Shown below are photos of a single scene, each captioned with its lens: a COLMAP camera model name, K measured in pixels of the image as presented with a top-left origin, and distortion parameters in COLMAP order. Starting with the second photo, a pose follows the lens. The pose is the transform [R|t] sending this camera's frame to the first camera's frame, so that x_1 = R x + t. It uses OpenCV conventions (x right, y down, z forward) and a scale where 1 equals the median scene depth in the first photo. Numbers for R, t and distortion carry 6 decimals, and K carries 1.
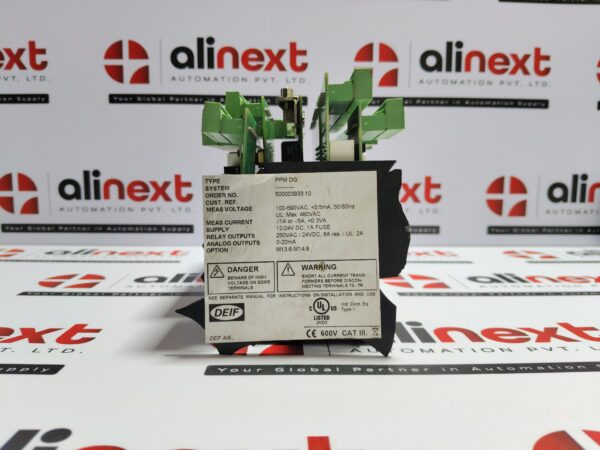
lens RADIAL K [[469.0, 0, 300.0], [0, 469.0, 225.0], [0, 0, 1]] dist [-0.001085, -0.069177]
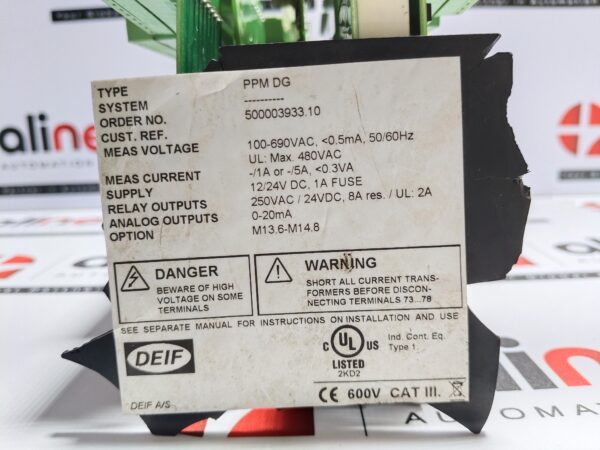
lens RADIAL K [[478.8, 0, 300.0], [0, 478.8, 225.0], [0, 0, 1]] dist [0.003098, -0.099320]
pose [[0.999018, -0.028557, -0.033867, 0.013686], [0.031892, 0.994232, 0.102402, -0.002466], [0.030748, -0.103381, 0.994166, 0.431663]]
